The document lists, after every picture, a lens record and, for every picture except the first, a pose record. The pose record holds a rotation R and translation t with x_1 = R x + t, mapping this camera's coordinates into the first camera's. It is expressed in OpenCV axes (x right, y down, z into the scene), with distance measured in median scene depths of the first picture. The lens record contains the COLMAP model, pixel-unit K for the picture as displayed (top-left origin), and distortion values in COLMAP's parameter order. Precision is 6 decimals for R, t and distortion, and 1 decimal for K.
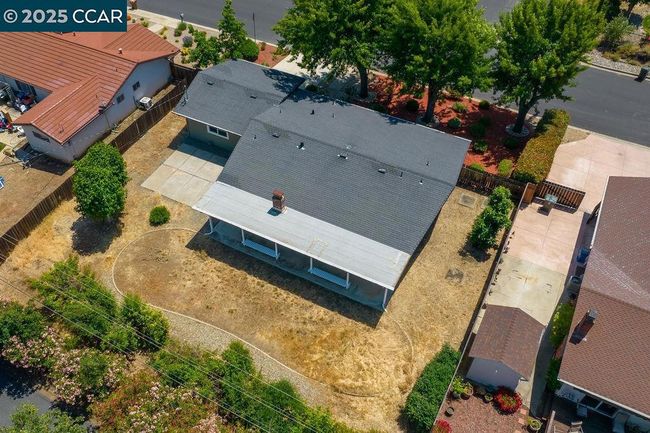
lens RADIAL K [[553.2, 0, 315.5], [0, 553.2, 261.7], [0, 0, 1]] dist [-0.055832, -0.000148]
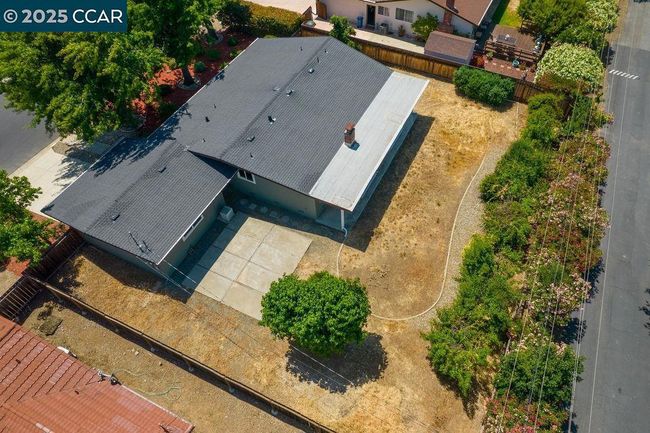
lens RADIAL K [[436.2, 0, 349.2], [0, 436.2, 215.5], [0, 0, 1]] dist [-0.042076, 0.001725]
pose [[-0.047712, -0.790554, 0.610531, -0.653136], [0.772505, 0.358274, 0.524285, -0.463832], [-0.633213, 0.496653, 0.593613, 0.585621]]
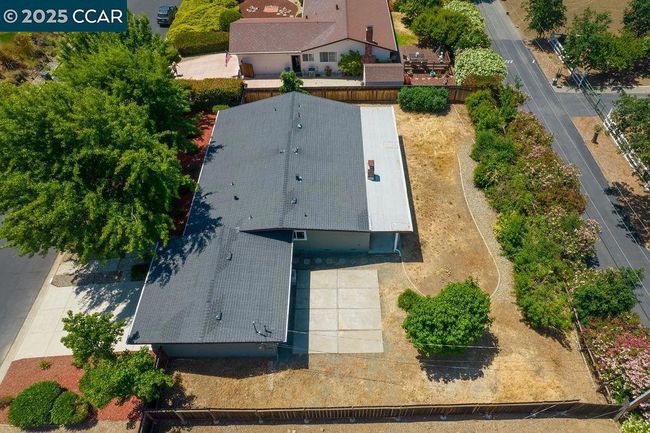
lens RADIAL K [[428.0, 0, 340.9], [0, 428.0, 219.2], [0, 0, 1]] dist [-0.043348, 0.000561]
pose [[-0.475416, -0.670666, 0.569374, -0.591014], [0.682170, 0.127656, 0.719964, -0.753254], [-0.555539, 0.730693, 0.396818, 0.740127]]
